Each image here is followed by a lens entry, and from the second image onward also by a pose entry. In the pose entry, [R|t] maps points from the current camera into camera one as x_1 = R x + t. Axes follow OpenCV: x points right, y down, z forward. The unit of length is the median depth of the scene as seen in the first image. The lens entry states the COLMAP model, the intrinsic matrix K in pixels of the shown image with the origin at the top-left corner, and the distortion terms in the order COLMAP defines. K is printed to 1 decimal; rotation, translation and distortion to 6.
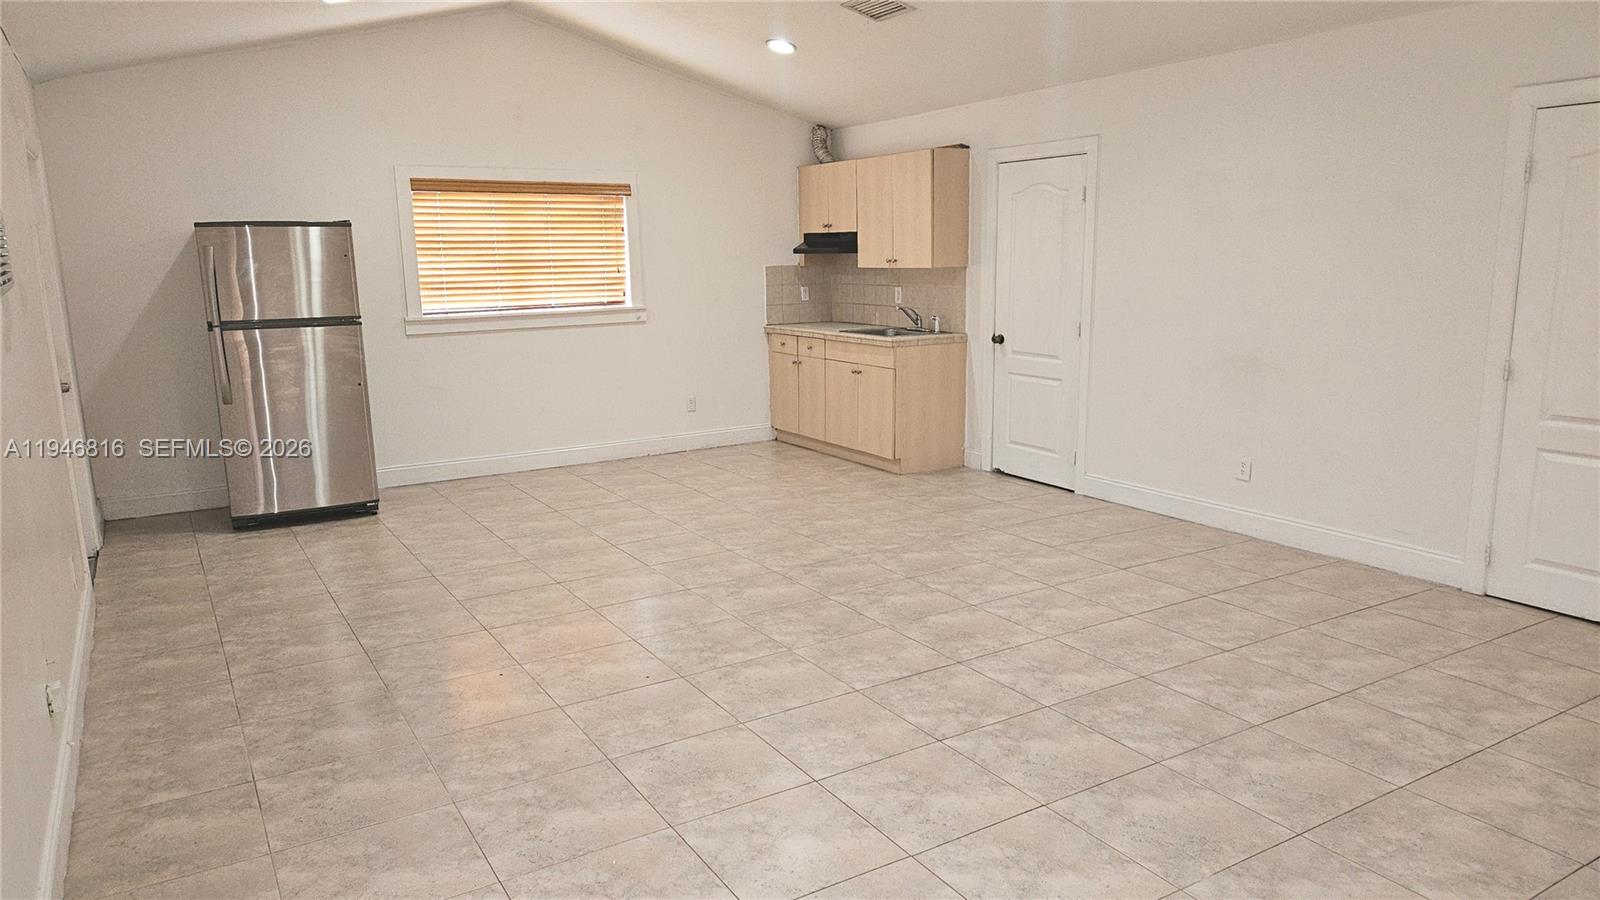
lens RADIAL K [[1057.0, 0, 803.1], [0, 1057.0, 474.4], [0, 0, 1]] dist [0.081460, -0.068981]
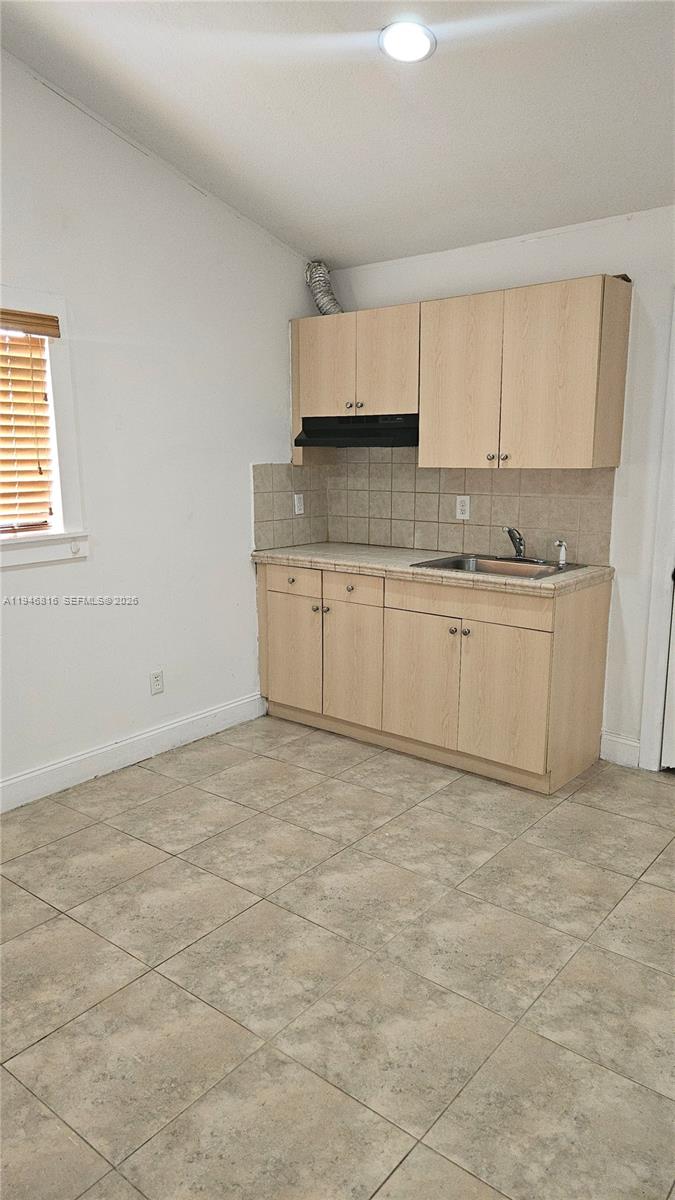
lens RADIAL K [[792.8, 0, 320.0], [0, 792.8, 607.3], [0, 0, 1]] dist [0.081460, -0.068981]
pose [[0.946899, -0.050199, 0.317588, -0.172844], [0.055774, 0.998407, -0.008481, -0.108620], [-0.316656, 0.025743, 0.948191, 0.558481]]
